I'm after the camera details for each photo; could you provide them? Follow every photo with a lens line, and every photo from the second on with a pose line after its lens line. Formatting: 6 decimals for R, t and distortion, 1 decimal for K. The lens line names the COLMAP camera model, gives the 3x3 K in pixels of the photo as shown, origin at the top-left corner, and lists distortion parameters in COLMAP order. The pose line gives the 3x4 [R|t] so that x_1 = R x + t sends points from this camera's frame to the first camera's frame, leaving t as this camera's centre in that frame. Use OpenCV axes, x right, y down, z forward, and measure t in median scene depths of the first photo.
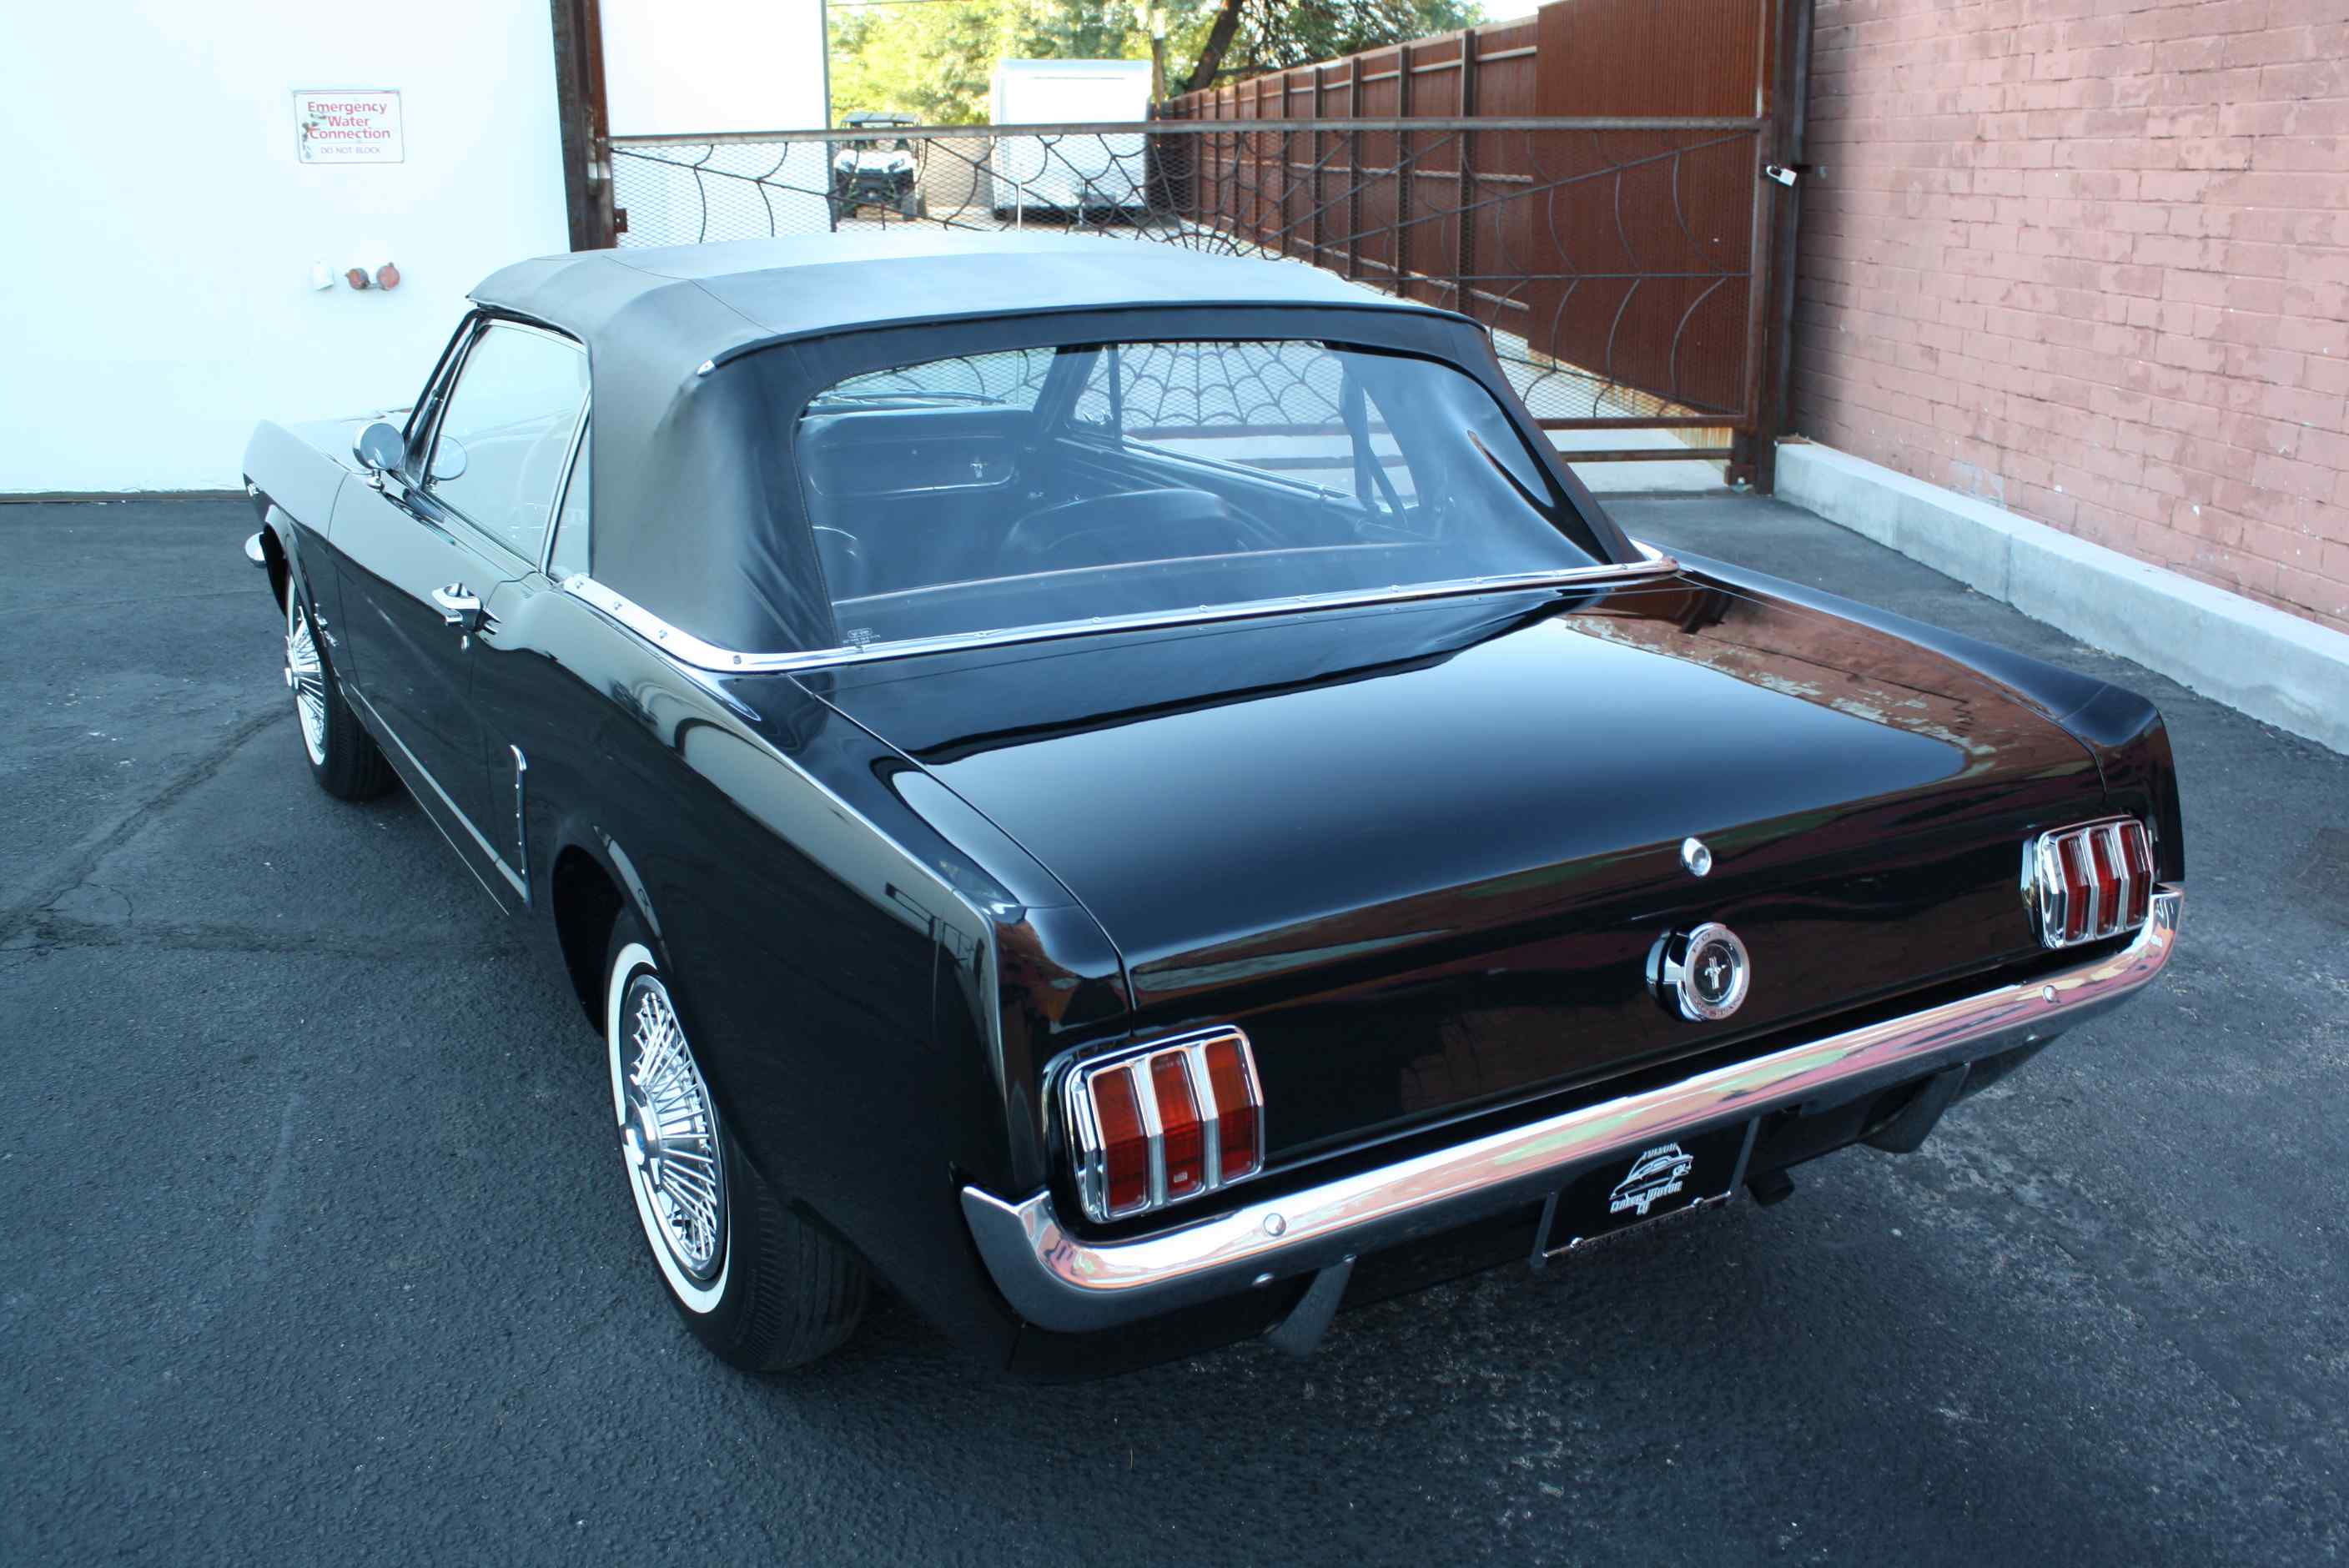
lens RADIAL K [[2102.4, 0, 1175.6], [0, 2102.4, 777.0], [0, 0, 1]] dist [-0.160134, 0.159436]
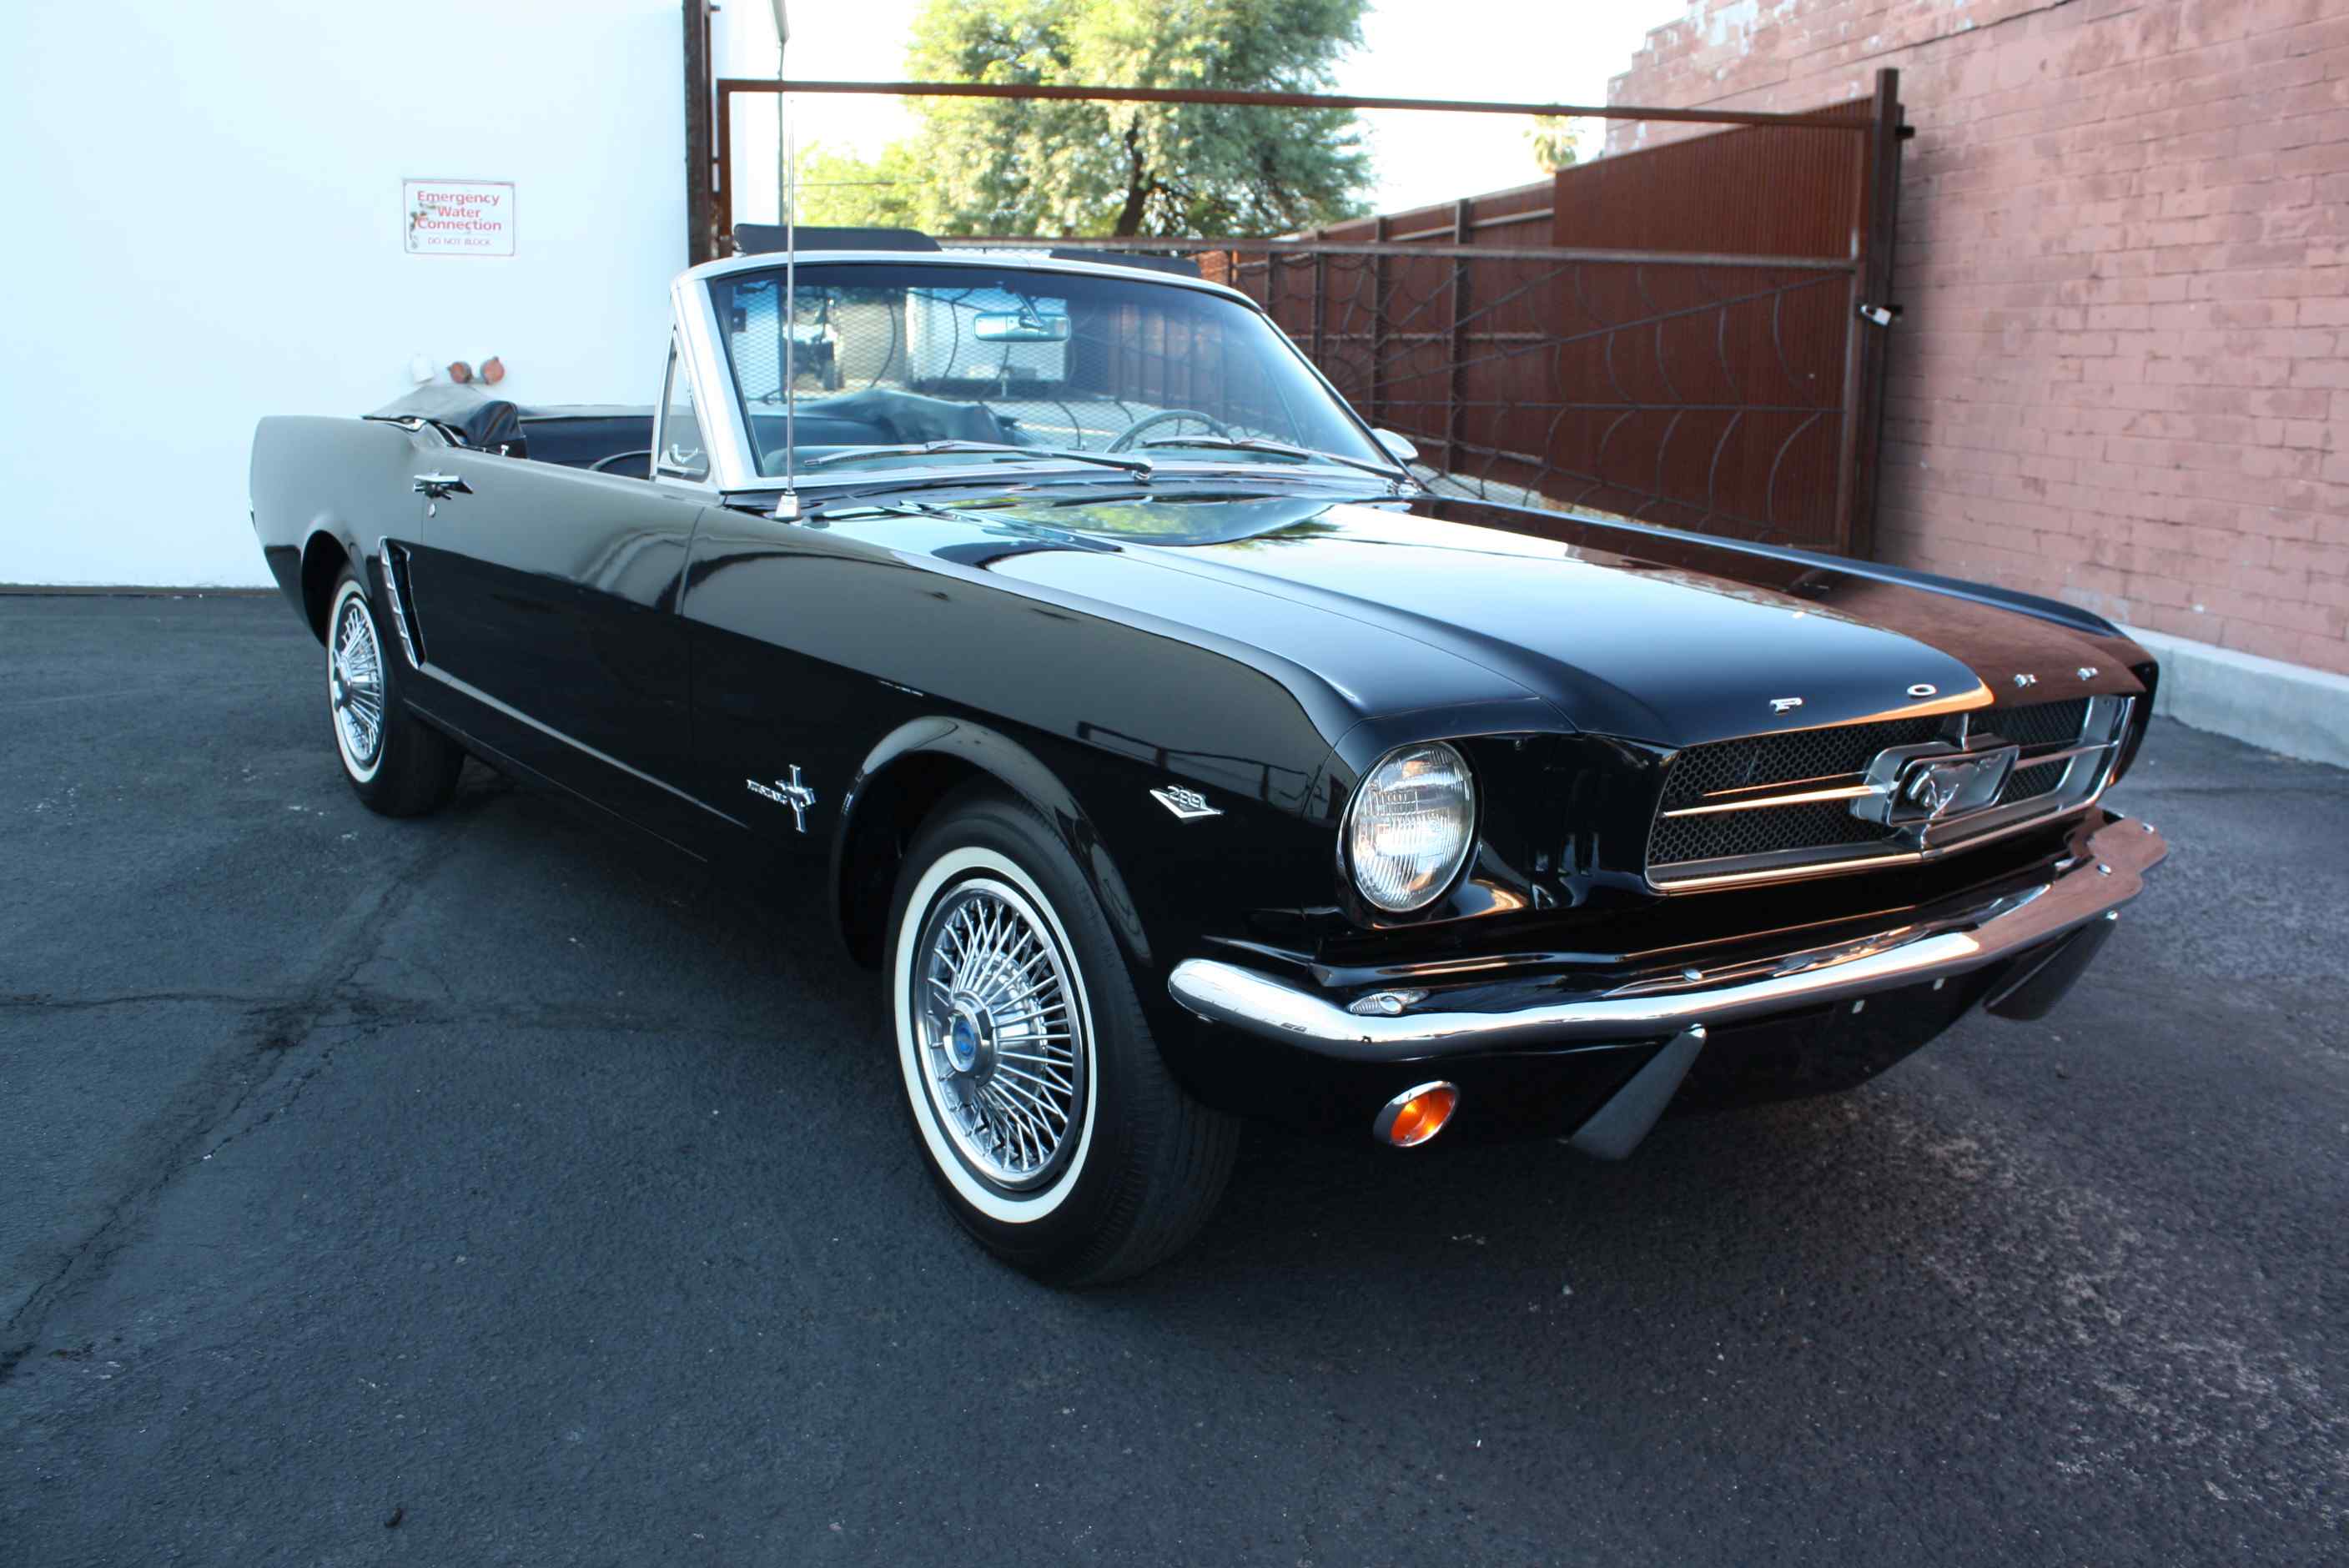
lens RADIAL K [[2007.2, 0, 1184.5], [0, 2007.2, 781.7], [0, 0, 1]] dist [-0.168184, 0.157785]
pose [[0.996846, 0.010376, 0.078673, -0.207105], [-0.004133, 0.996858, -0.079100, 0.033860], [-0.079246, 0.078525, 0.993757, 0.109477]]
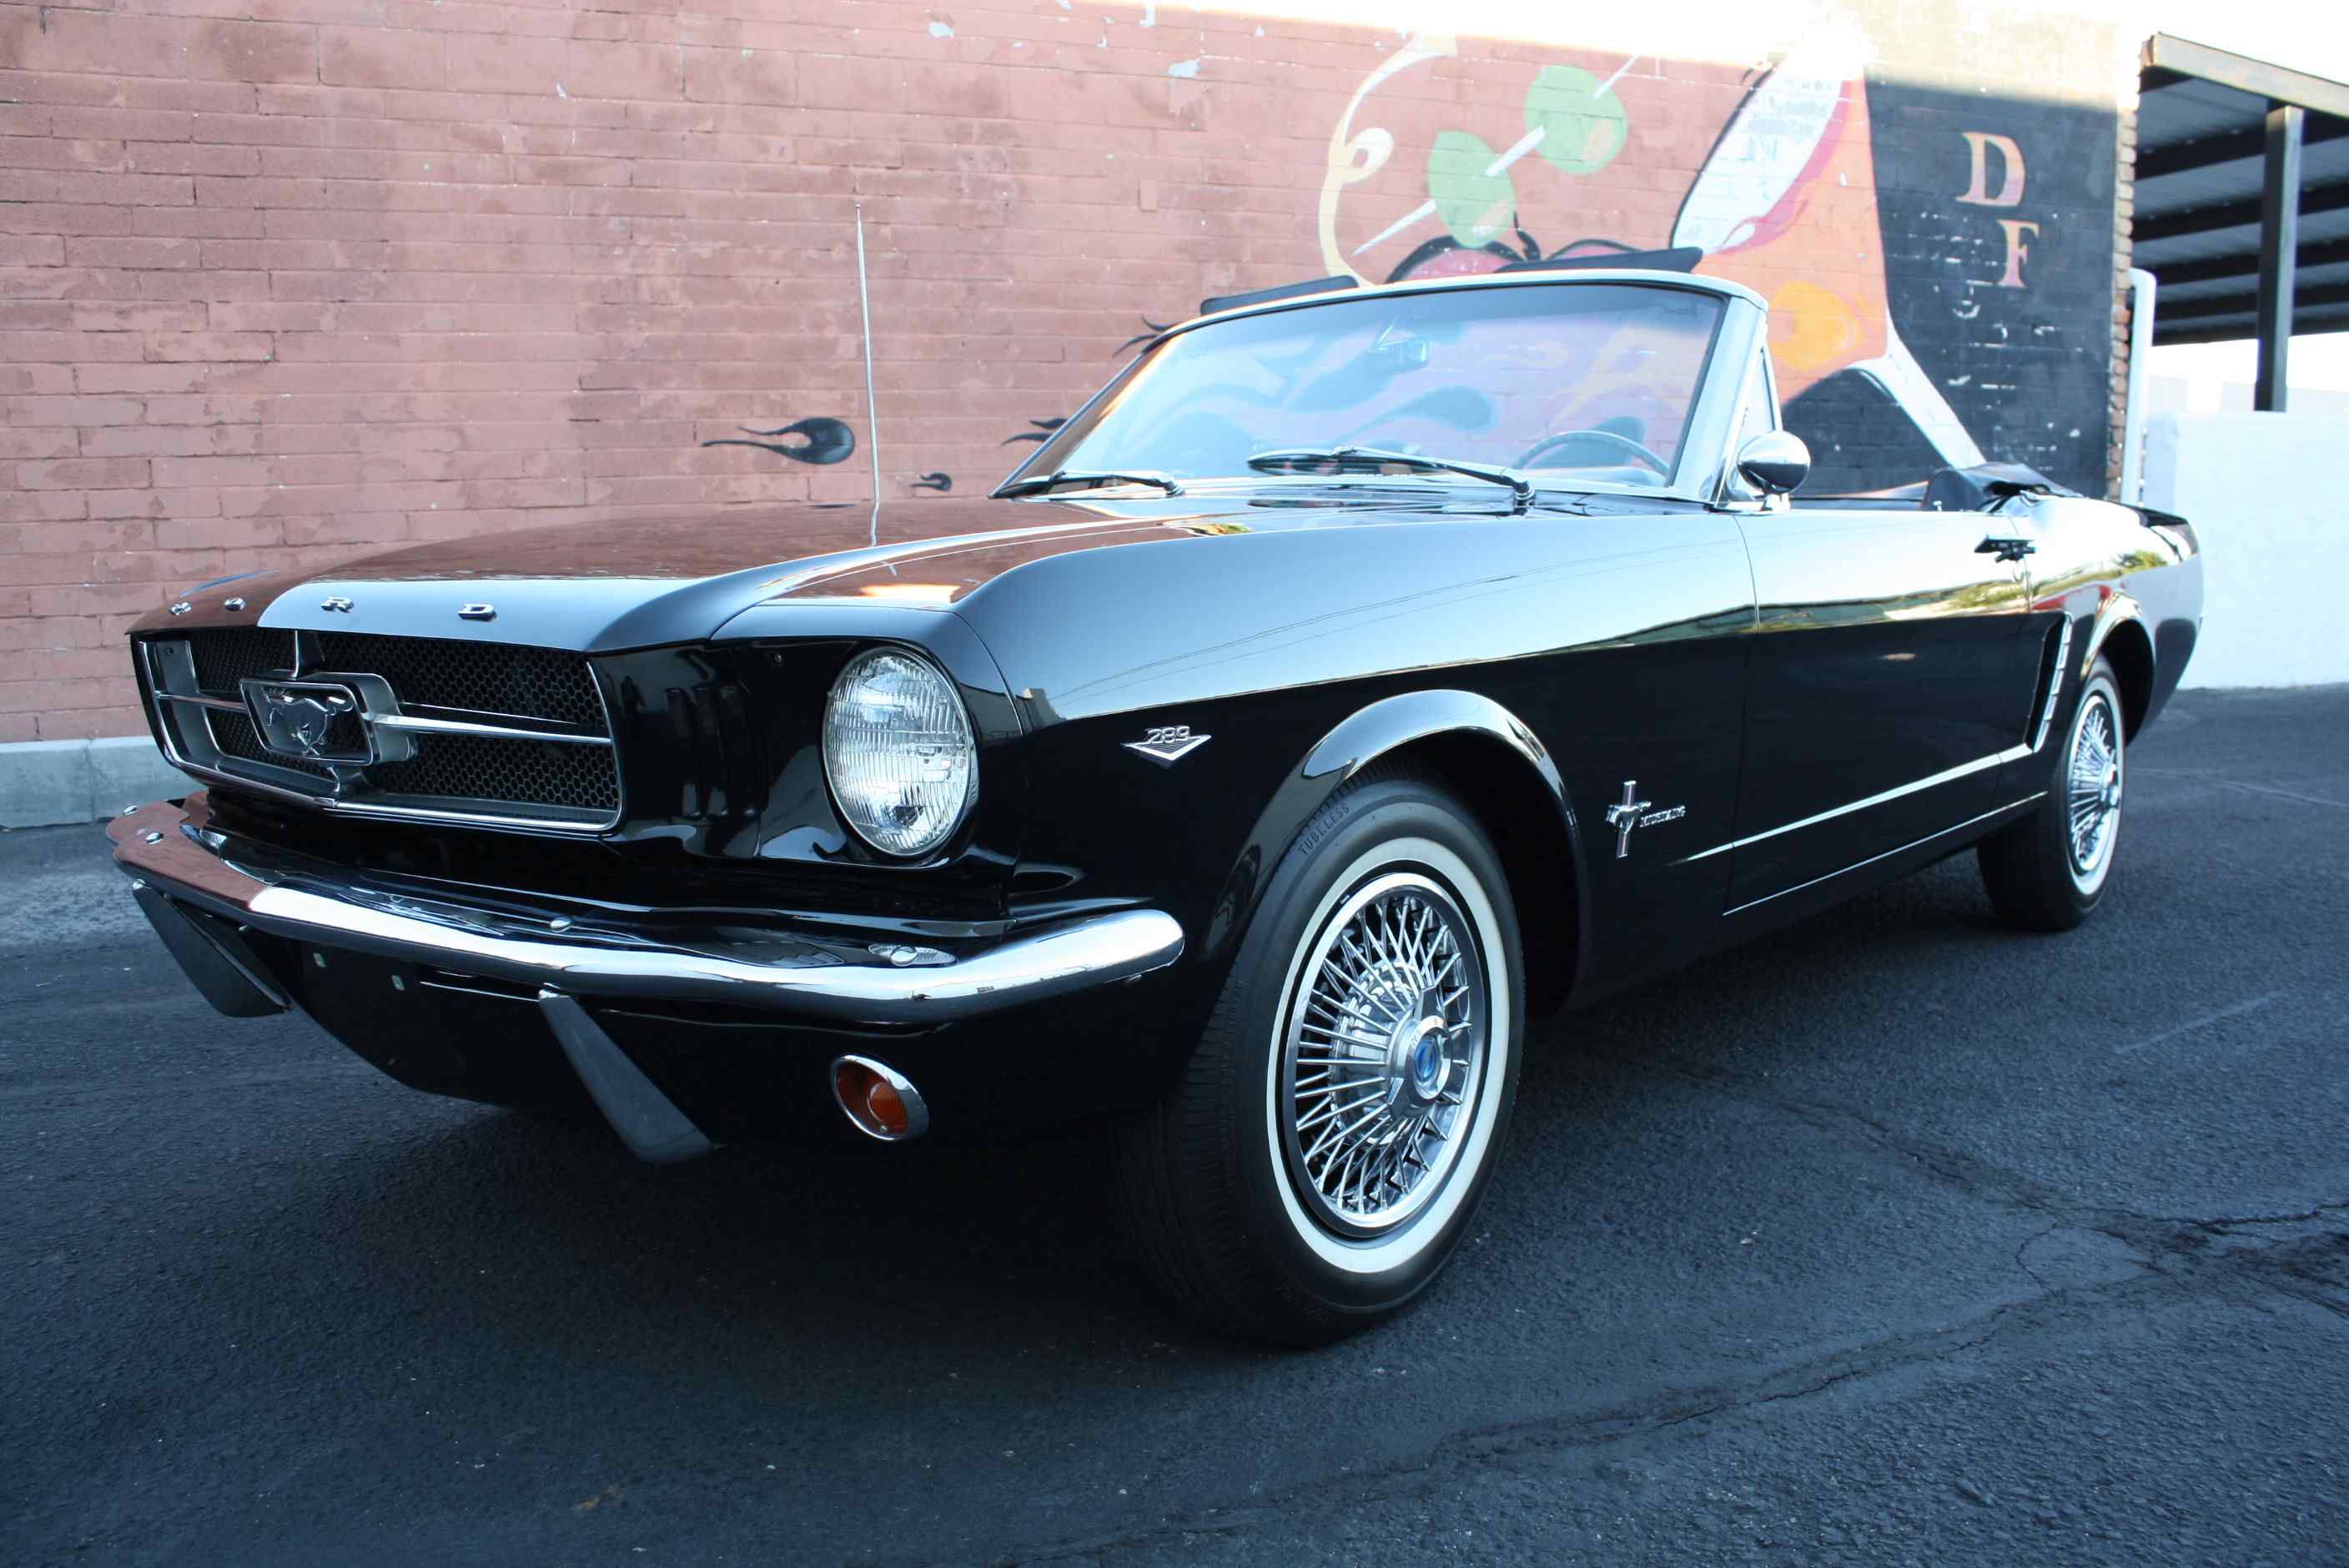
lens RADIAL K [[1997.5, 0, 1182.4], [0, 1997.5, 787.1], [0, 0, 1]] dist [-0.165522, 0.153876]
pose [[-0.327366, -0.126726, 0.936361, -0.737980], [0.285557, 0.931361, 0.225884, -0.203597], [-0.900716, 0.341331, -0.268709, 1.036918]]
